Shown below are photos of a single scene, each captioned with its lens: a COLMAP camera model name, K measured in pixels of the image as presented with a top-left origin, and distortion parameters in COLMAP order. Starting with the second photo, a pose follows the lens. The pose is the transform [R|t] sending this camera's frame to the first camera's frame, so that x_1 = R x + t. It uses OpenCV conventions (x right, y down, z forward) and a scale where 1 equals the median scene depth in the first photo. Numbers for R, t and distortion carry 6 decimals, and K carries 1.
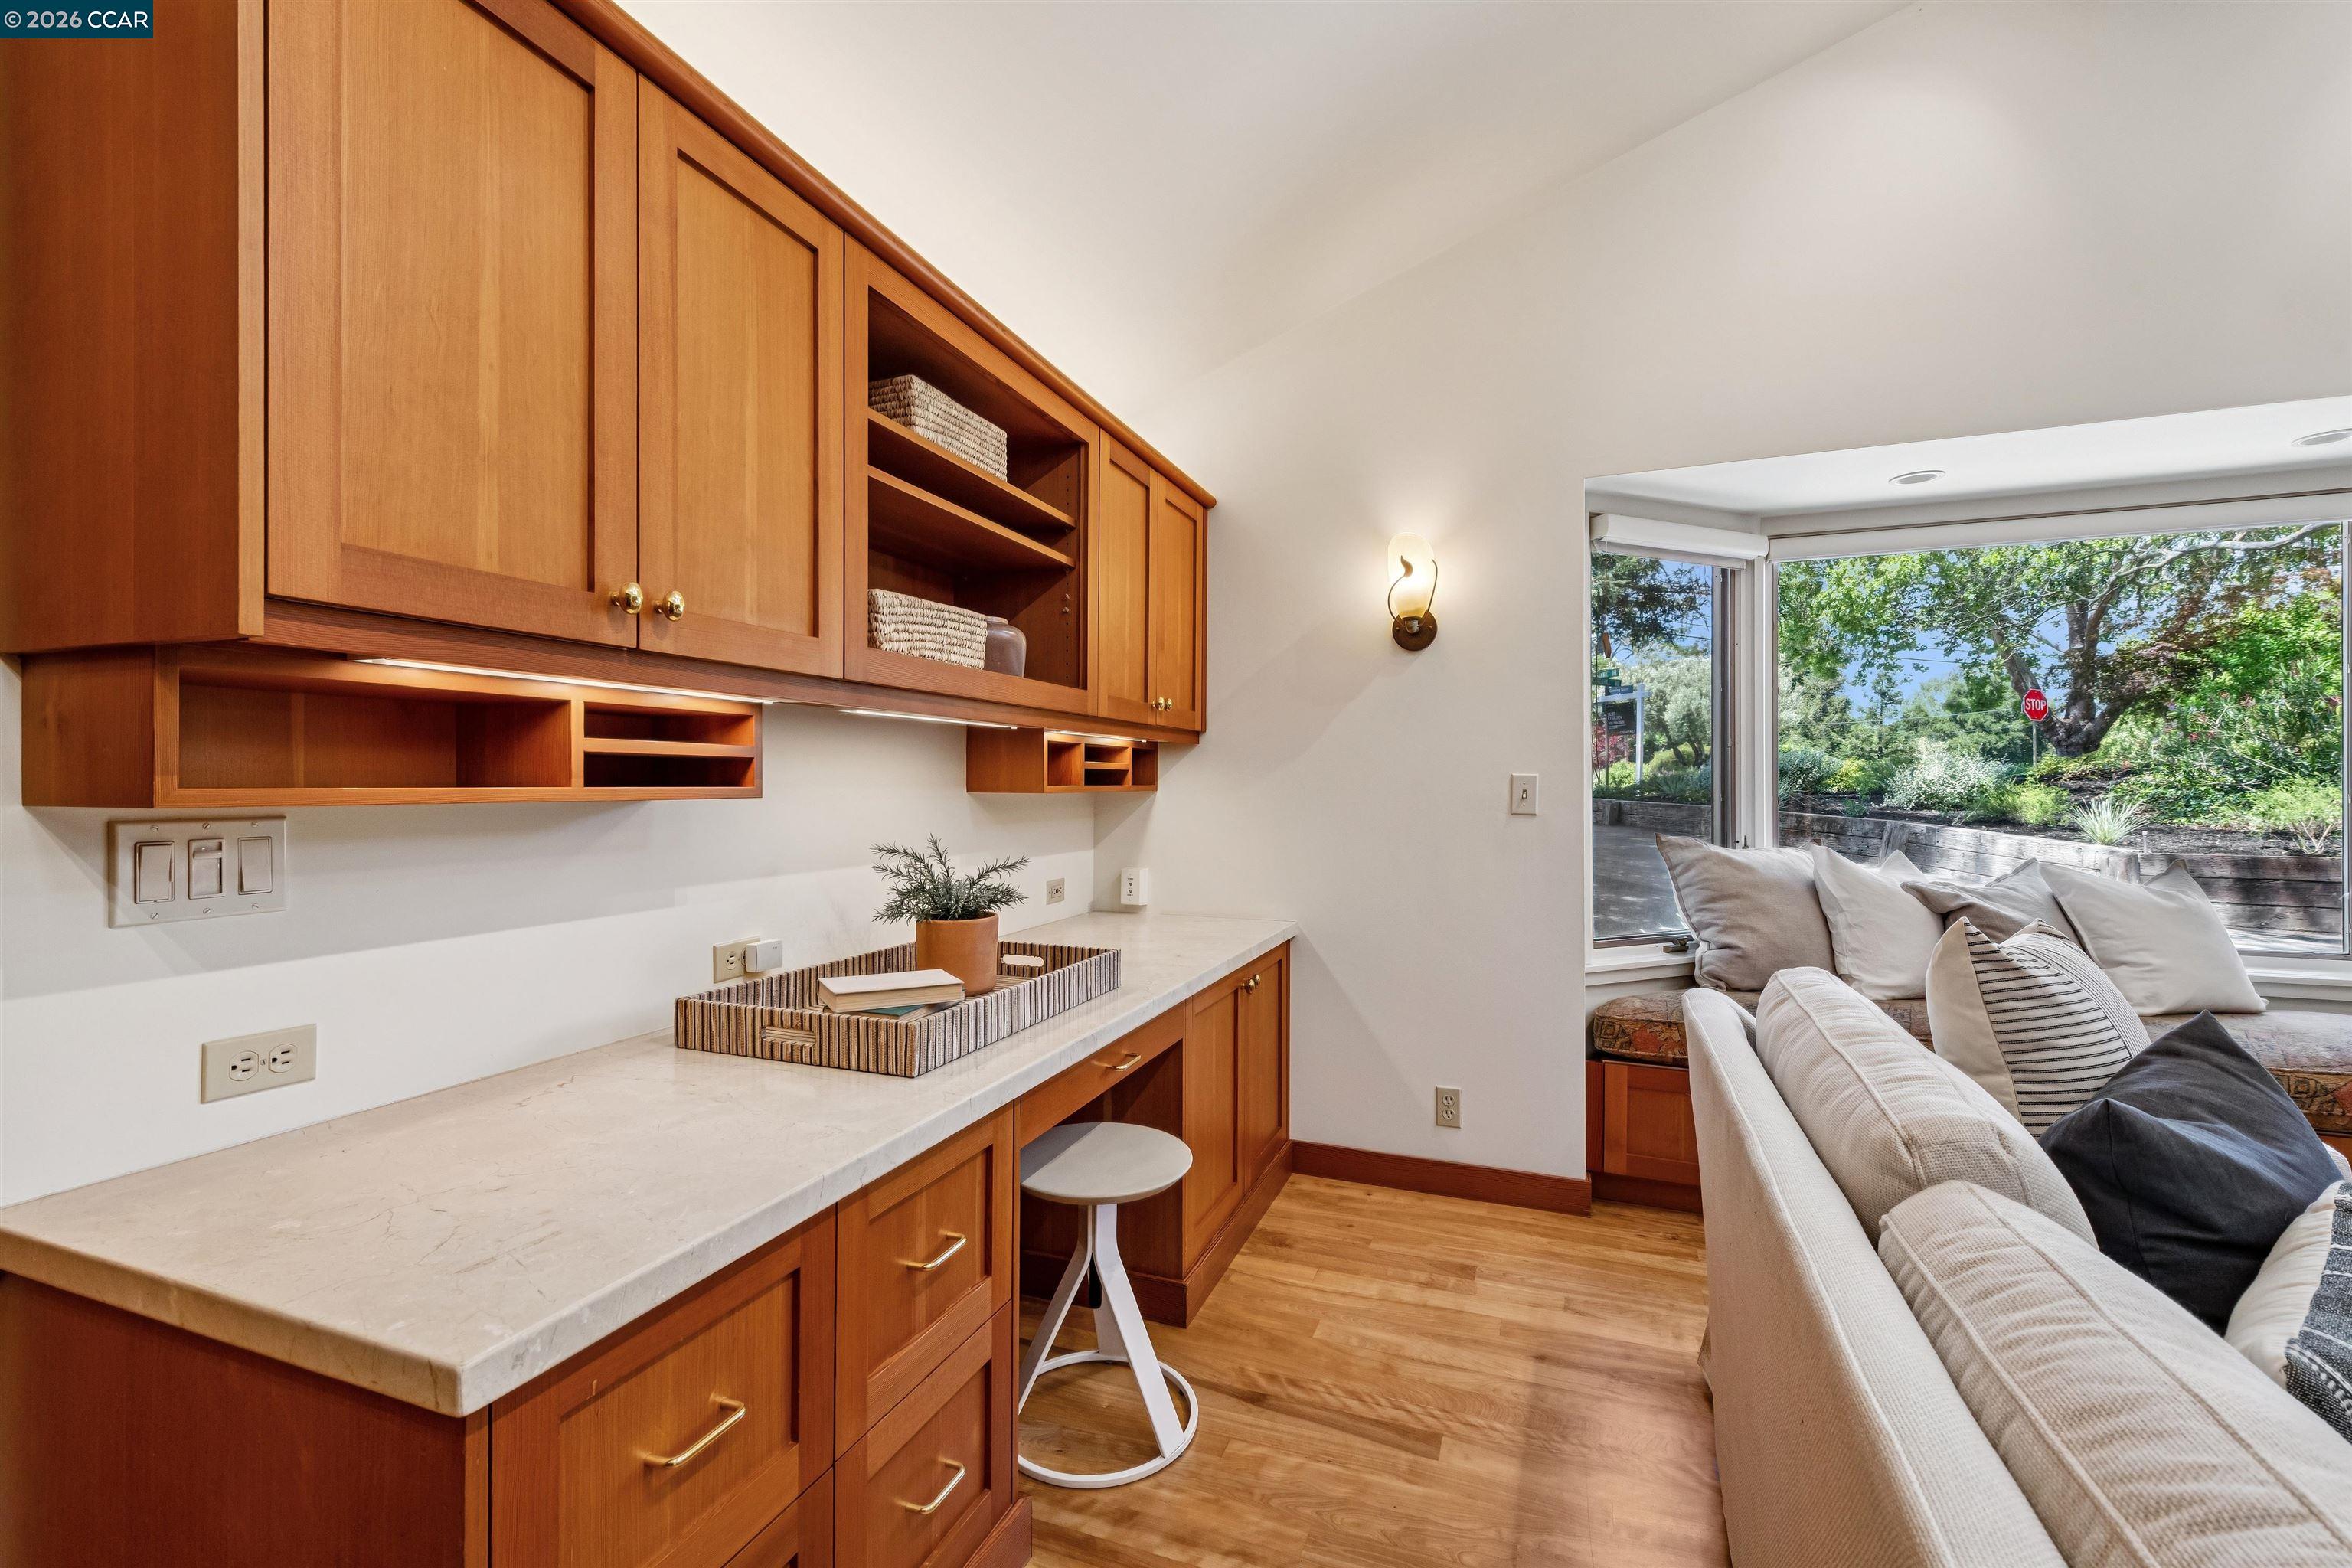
lens RADIAL K [[1000.9, 0, 1184.2], [0, 1000.9, 786.3], [0, 0, 1]] dist [0.008725, -0.000811]
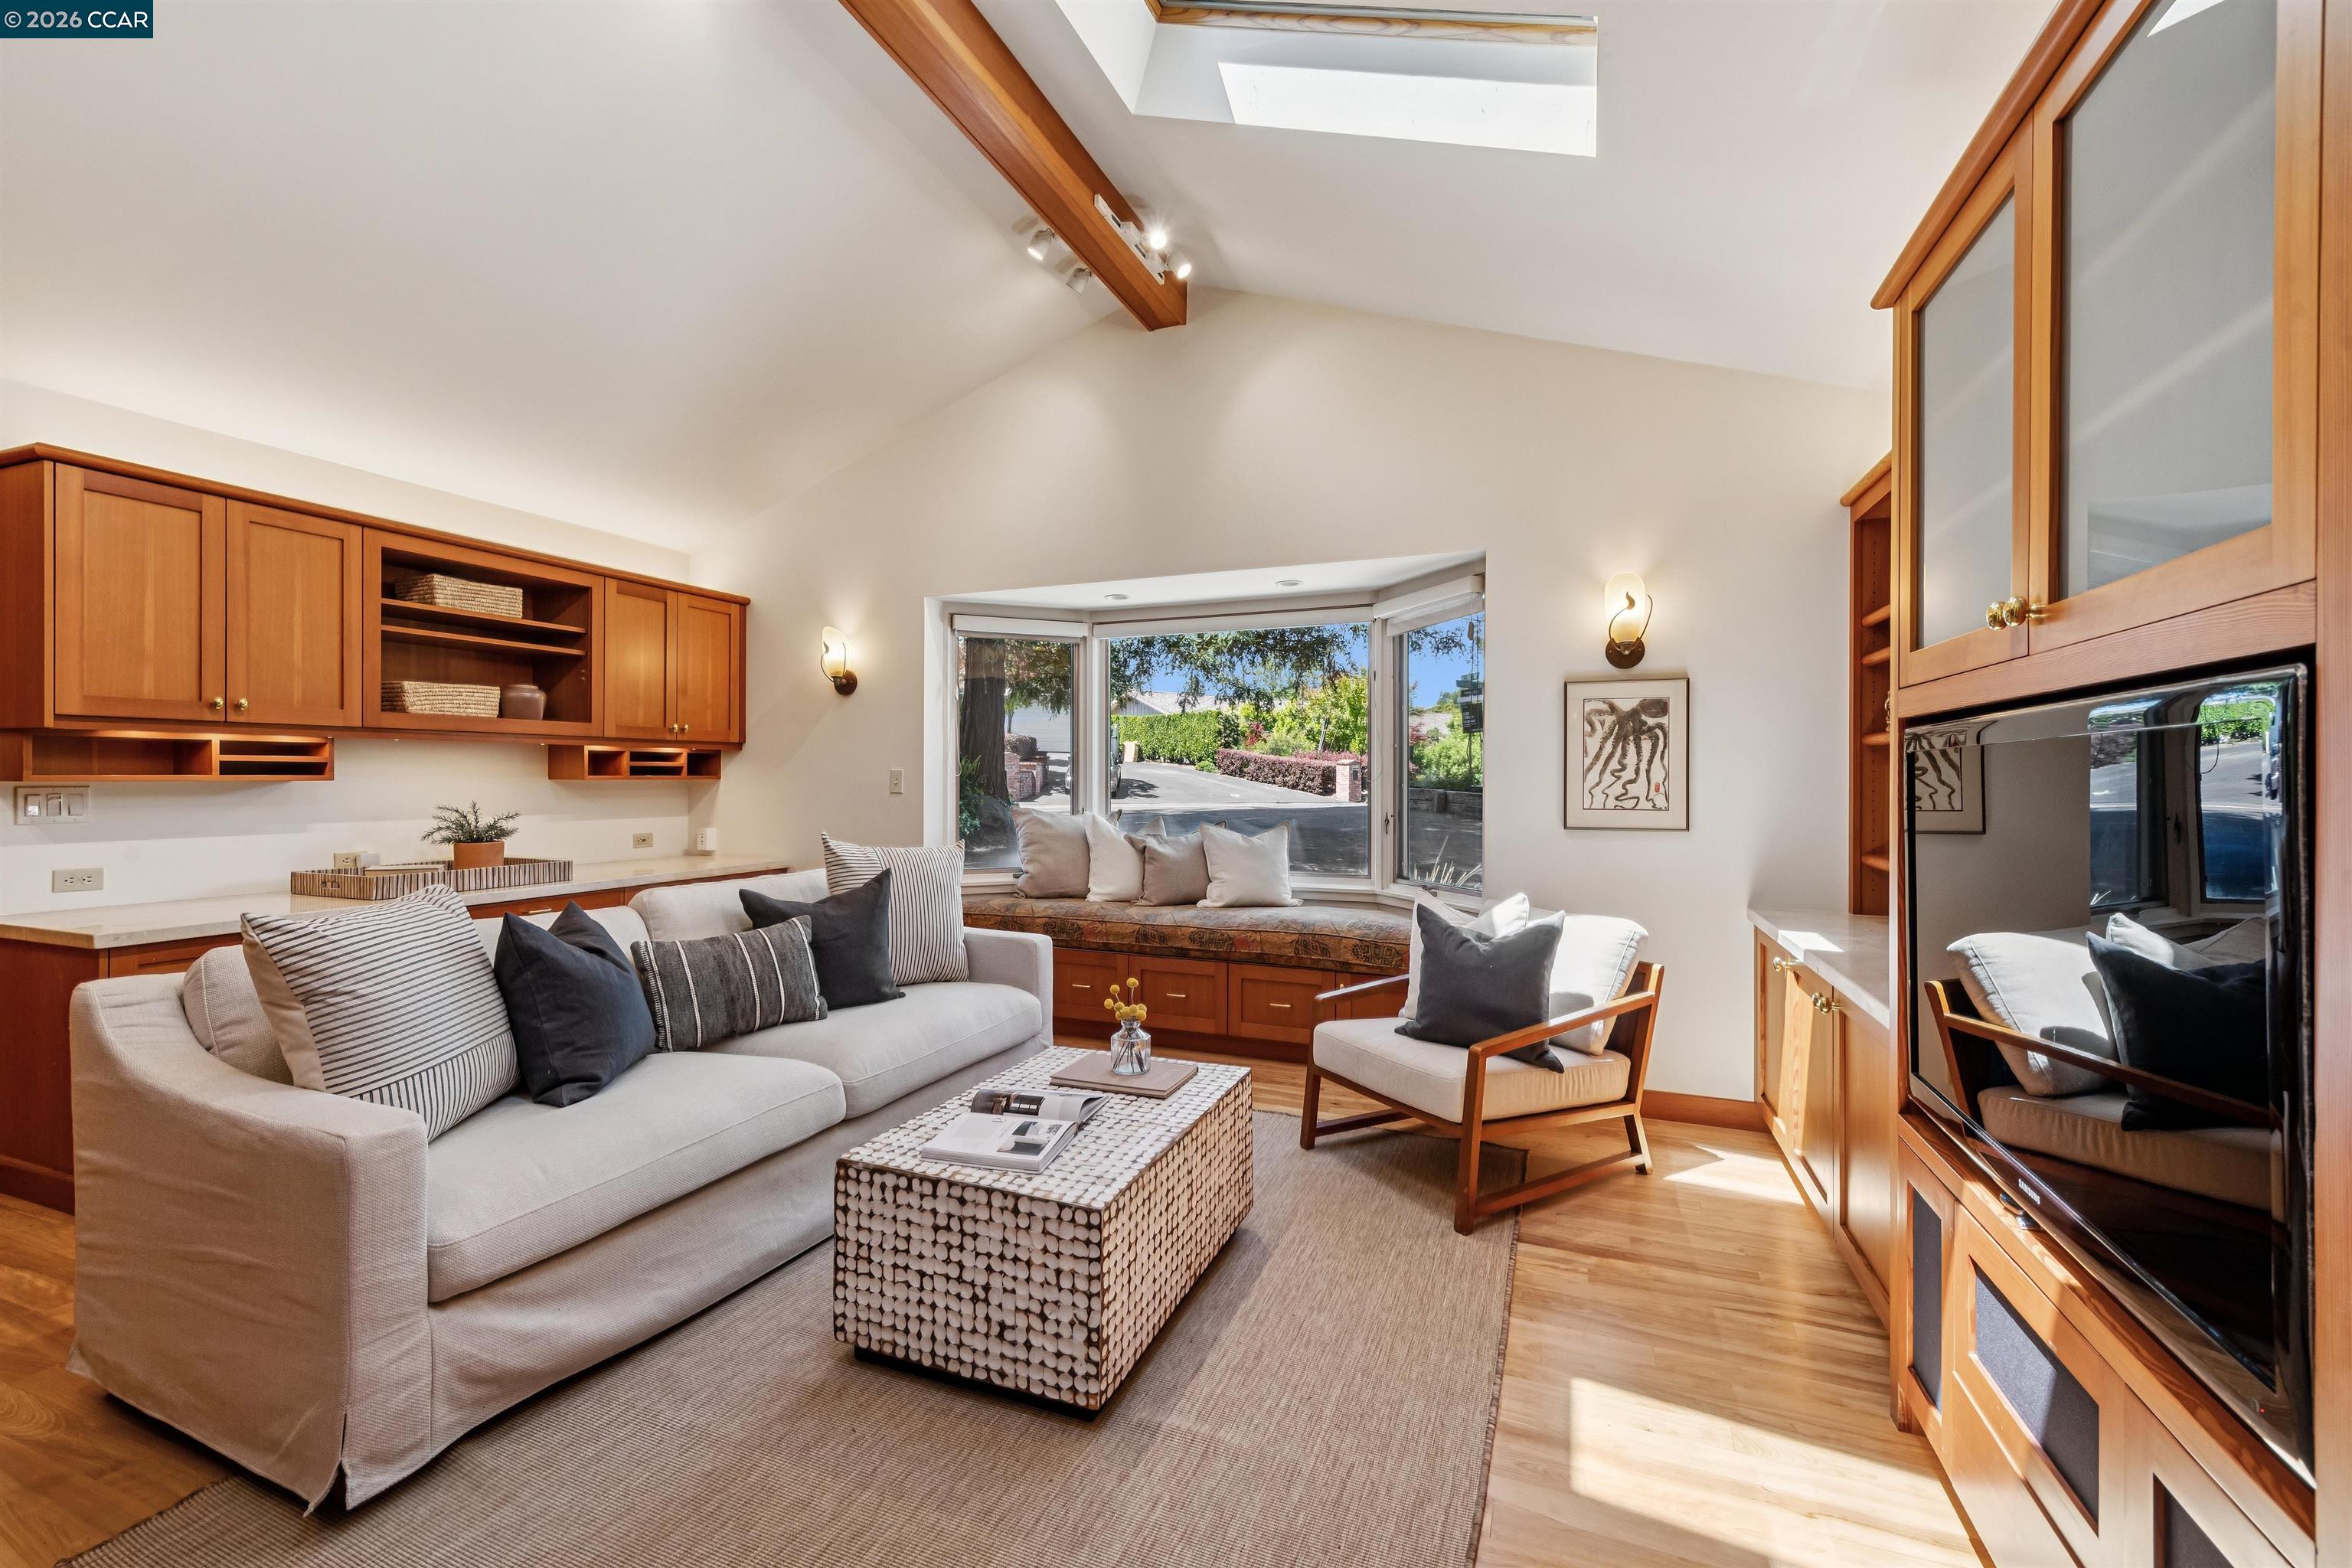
lens RADIAL K [[959.2, 0, 1166.6], [0, 959.2, 777.6], [0, 0, 1]] dist [0.002079, -0.000319]
pose [[0.999985, 0.000765, -0.005364, 1.238744], [-0.000778, 0.999997, -0.002408, 0.007191], [0.005362, 0.002413, 0.999983, -0.954330]]
